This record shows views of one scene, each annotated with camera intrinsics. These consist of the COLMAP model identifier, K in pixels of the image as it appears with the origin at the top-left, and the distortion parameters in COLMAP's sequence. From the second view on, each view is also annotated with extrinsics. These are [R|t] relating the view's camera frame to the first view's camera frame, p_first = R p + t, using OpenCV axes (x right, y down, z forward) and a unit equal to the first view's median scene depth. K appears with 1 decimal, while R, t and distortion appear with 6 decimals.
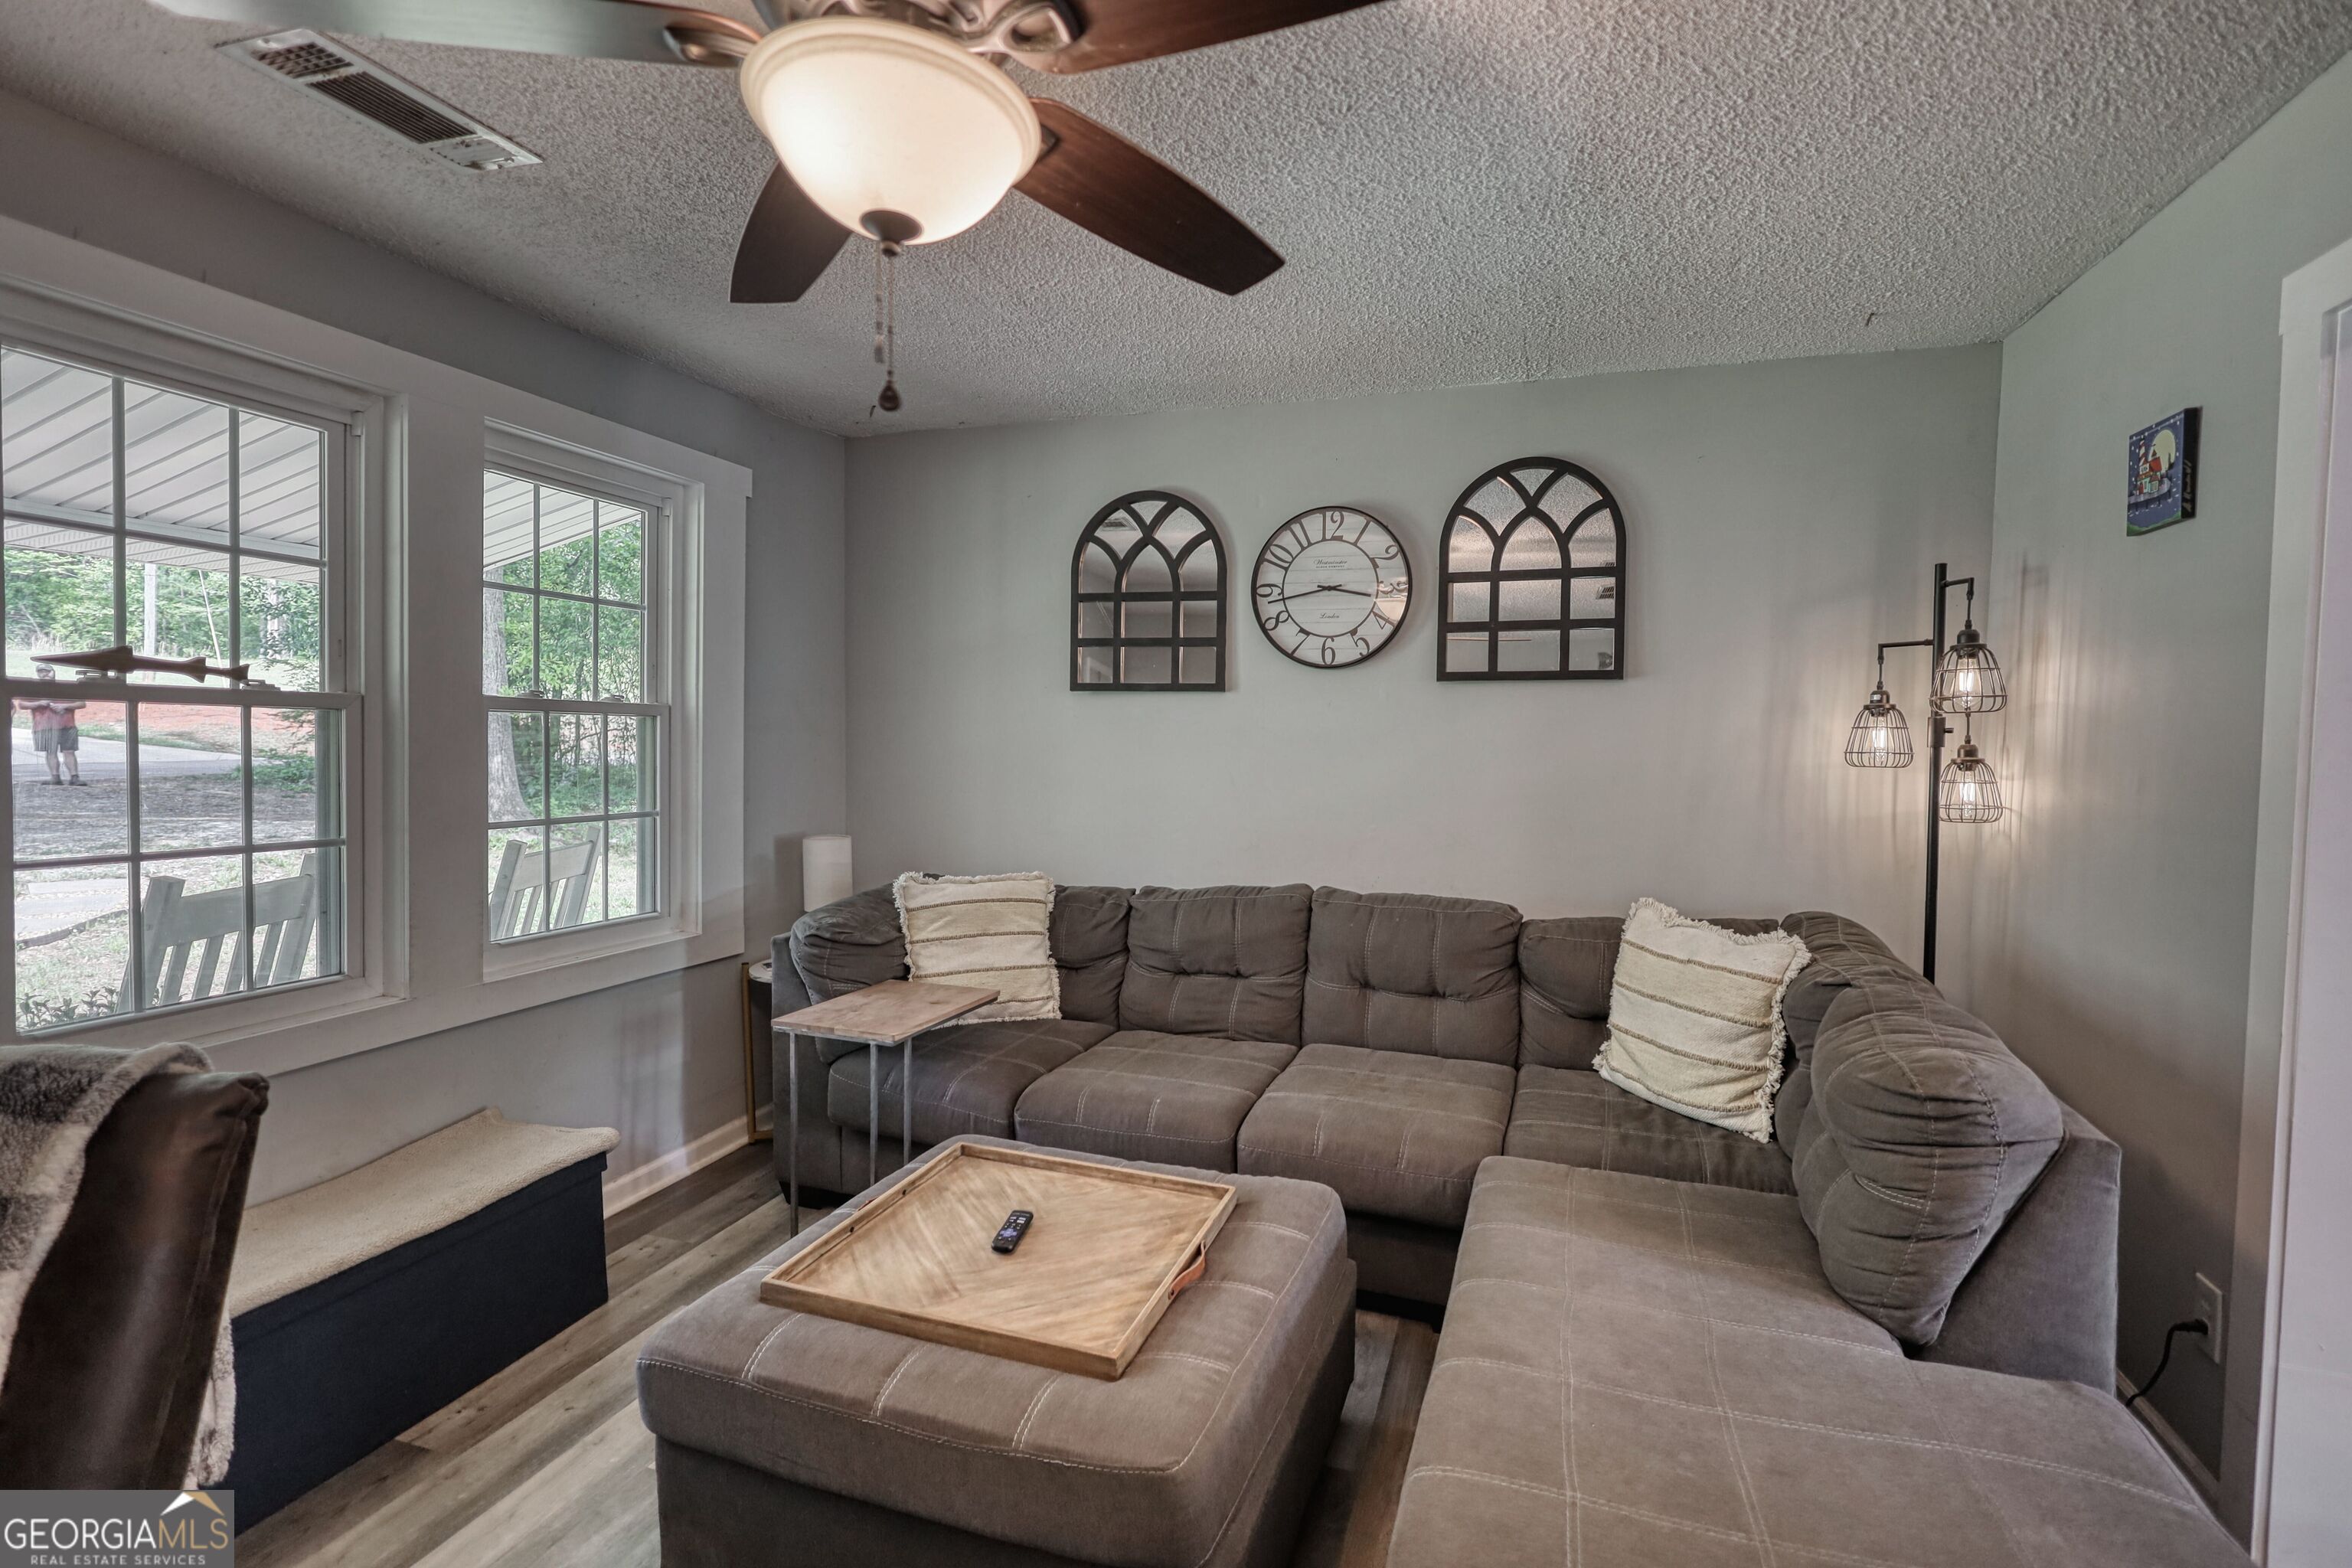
lens RADIAL K [[1100.7, 0, 1176.8], [0, 1100.7, 790.2], [0, 0, 1]] dist [0.001092, 0.000577]
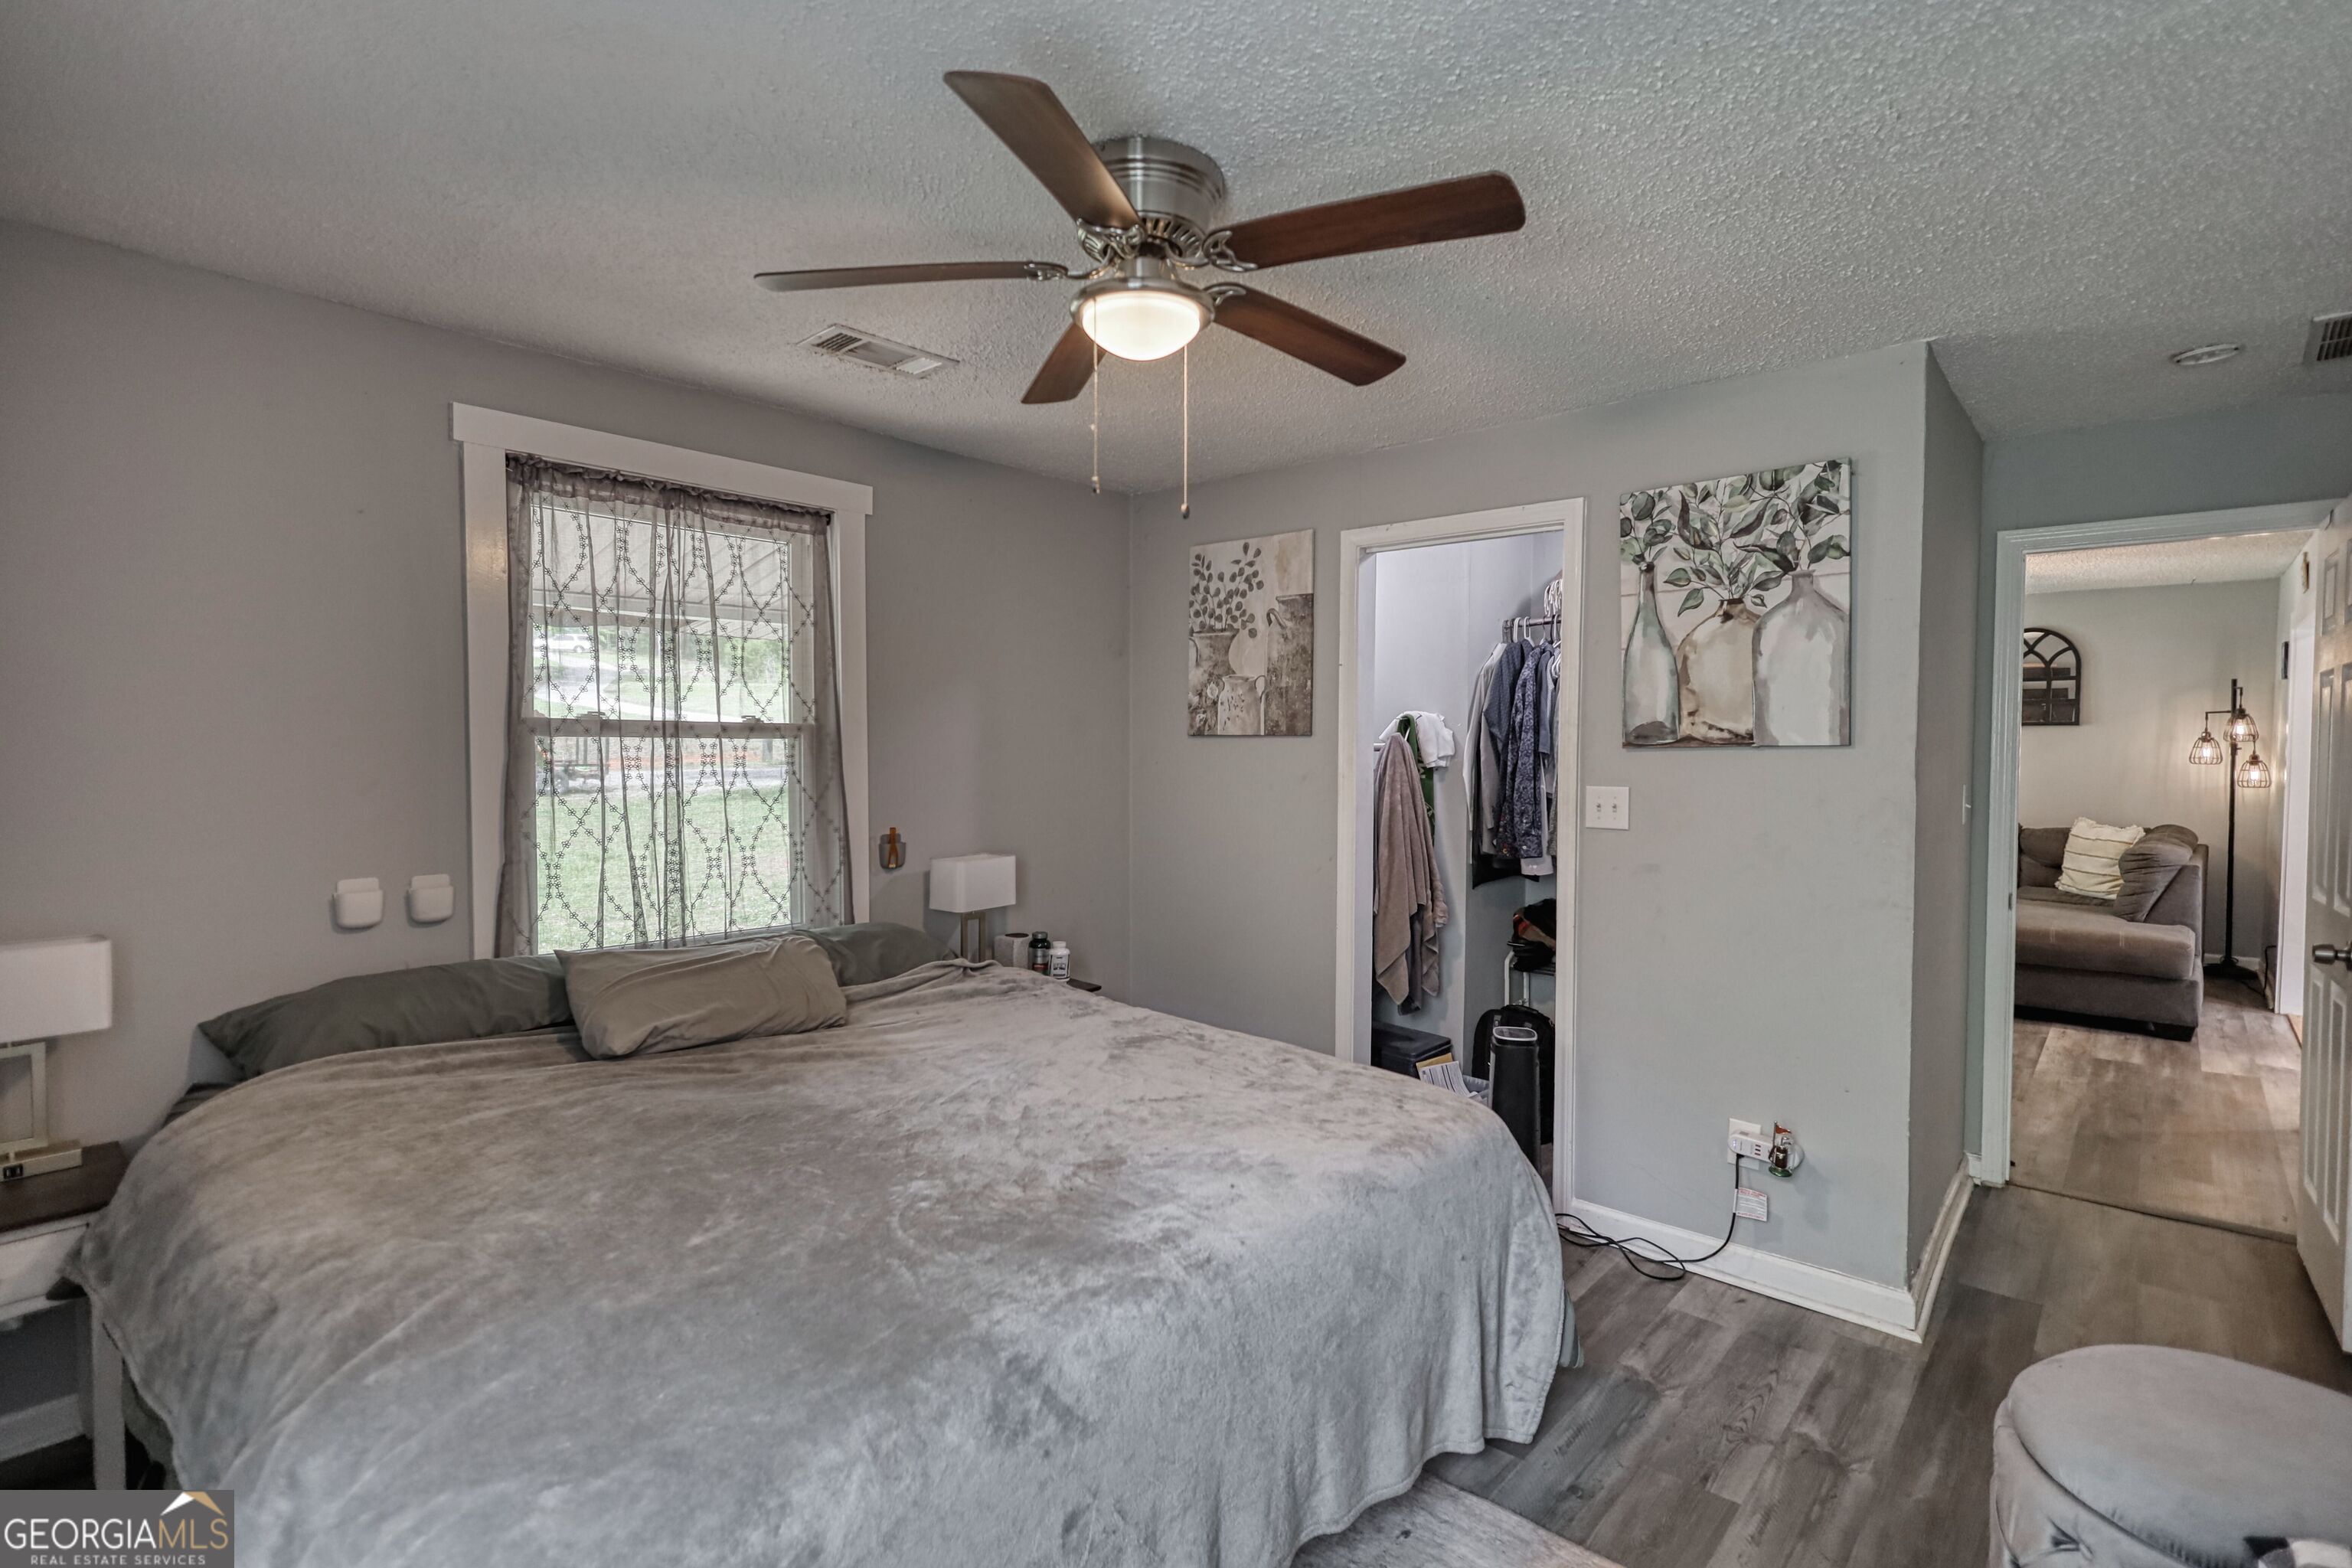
lens RADIAL K [[1099.4, 0, 1188.7], [0, 1099.4, 784.7], [0, 0, 1]] dist [0.002893, 0.001062]
pose [[0.922954, 0.007811, -0.384831, -0.472867], [-0.007548, 0.999969, 0.002193, 0.035142], [0.384836, 0.000880, 0.922984, -2.061751]]
